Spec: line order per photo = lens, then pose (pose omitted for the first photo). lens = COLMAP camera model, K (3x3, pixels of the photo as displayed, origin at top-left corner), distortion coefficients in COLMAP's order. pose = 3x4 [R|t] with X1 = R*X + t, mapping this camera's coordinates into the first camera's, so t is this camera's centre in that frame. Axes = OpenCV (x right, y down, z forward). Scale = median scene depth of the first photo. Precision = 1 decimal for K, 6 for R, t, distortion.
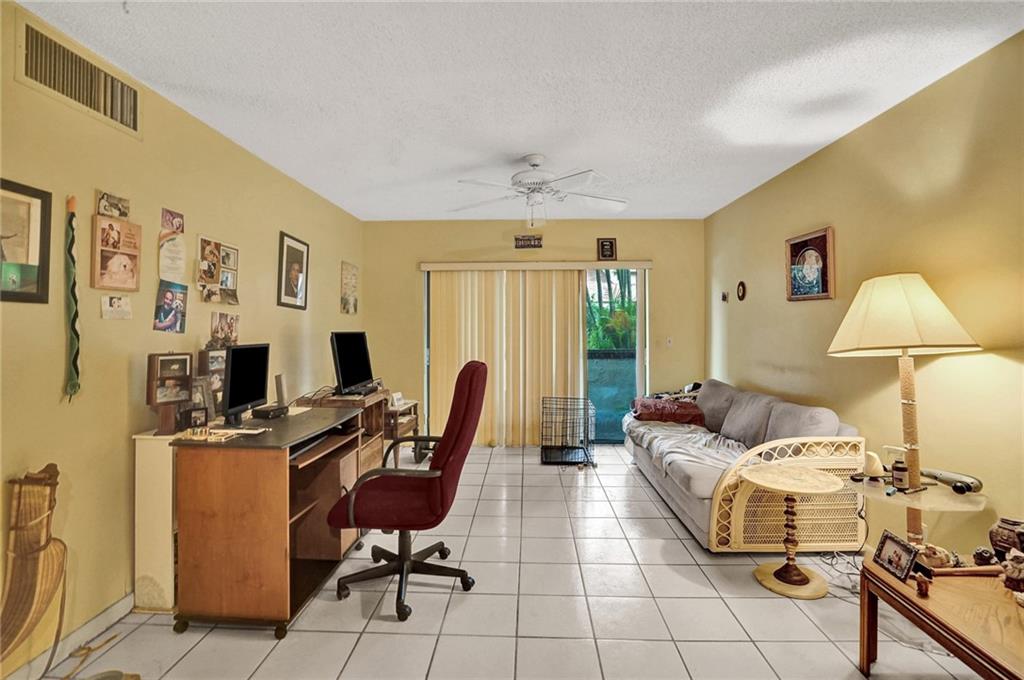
lens RADIAL K [[485.0, 0, 508.5], [0, 485.0, 316.9], [0, 0, 1]] dist [-0.052873, 0.018839]
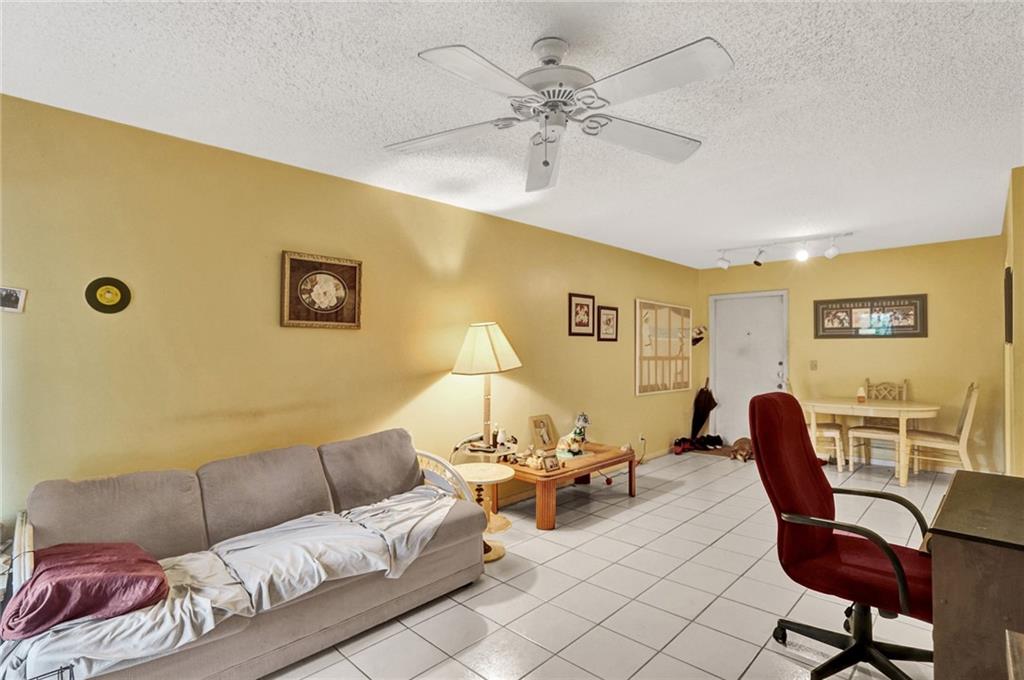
lens RADIAL K [[511.0, 0, 522.5], [0, 511.0, 339.7], [0, 0, 1]] dist [-0.030275, 0.002221]
pose [[-0.754586, 0.016467, 0.655995, -0.379363], [-0.001386, 0.999643, -0.026687, 0.015767], [-0.656200, -0.021047, -0.754293, 1.844300]]
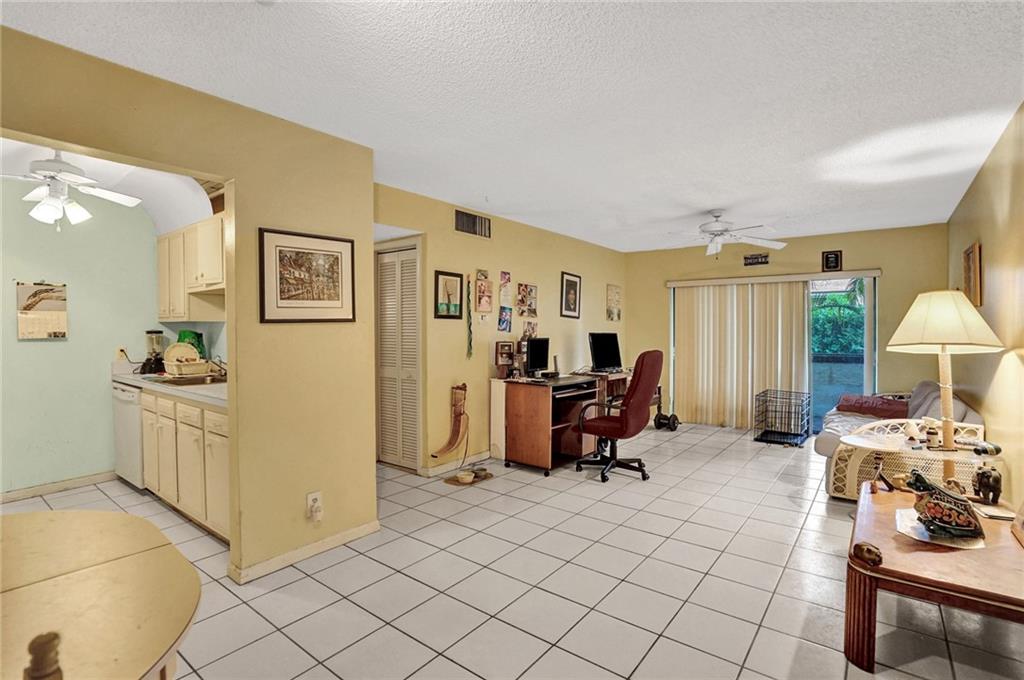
lens RADIAL K [[485.0, 0, 506.5], [0, 485.0, 329.8], [0, 0, 1]] dist [-0.052873, 0.018839]
pose [[0.806795, 0.006695, -0.590794, 0.492258], [0.004867, 0.999827, 0.017976, -0.012509], [0.590811, -0.017379, 0.806623, -0.636135]]
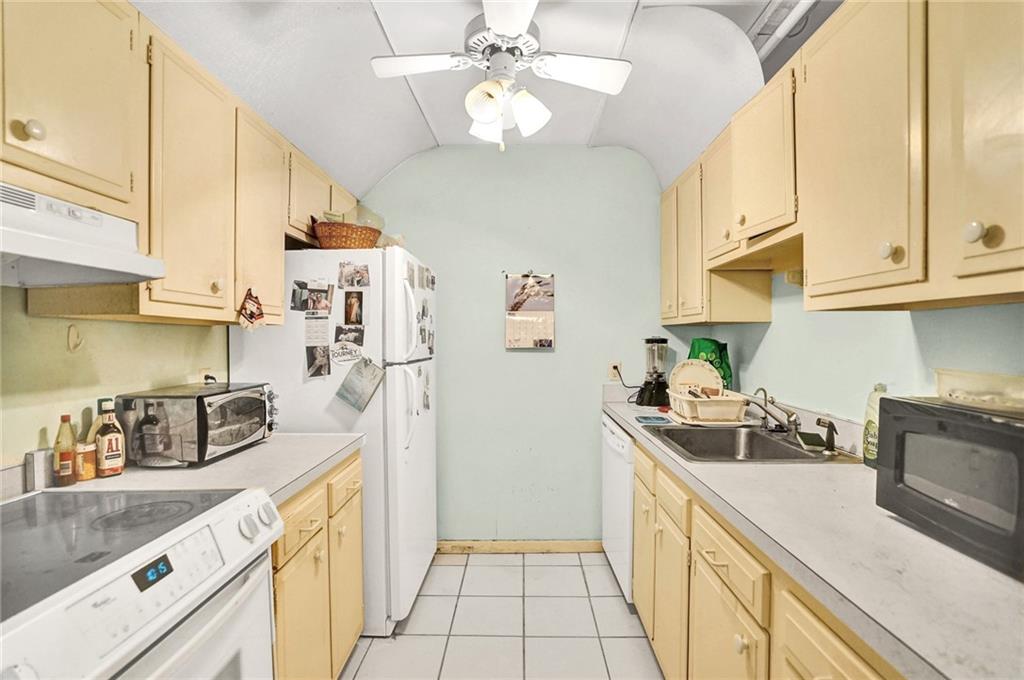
lens RADIAL K [[485.0, 0, 506.2], [0, 485.0, 343.9], [0, 0, 1]] dist [-0.052873, 0.018839]
pose [[-0.006822, 0.015572, -0.999855, -0.389008], [0.006505, 0.999858, 0.015528, 0.006632], [0.999956, -0.006399, -0.006922, -0.358036]]
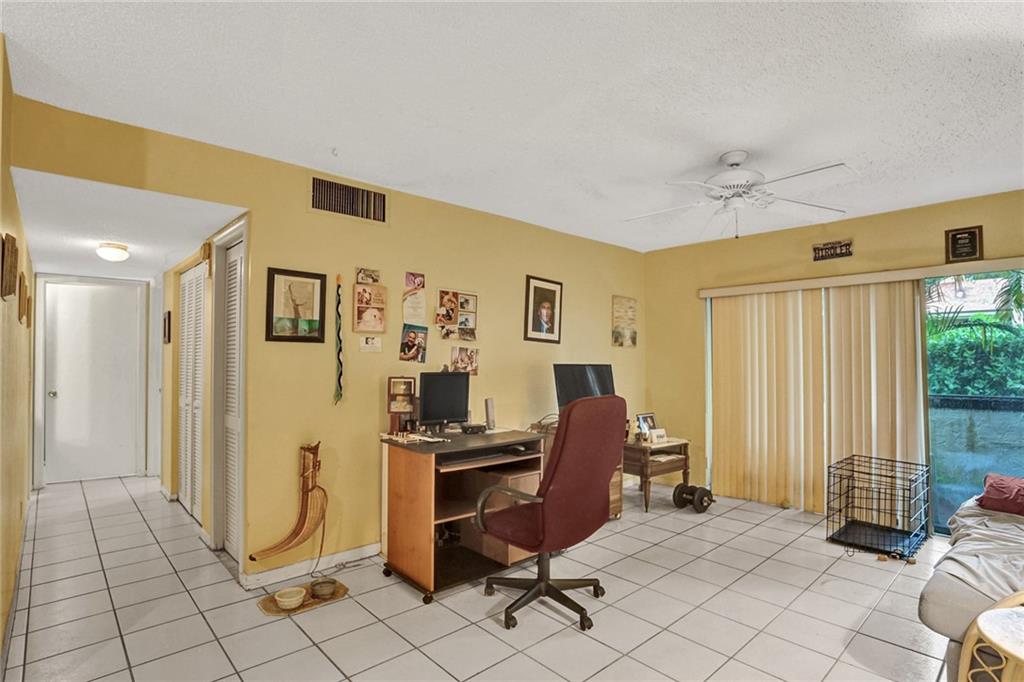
lens RADIAL K [[513.0, 0, 505.7], [0, 513.0, 342.1], [0, 0, 1]] dist [-0.041806, 0.012952]
pose [[0.703705, -0.017811, -0.710269, 0.493380], [0.007118, 0.999812, -0.018019, 0.003643], [0.710456, 0.007624, 0.703700, 0.141146]]
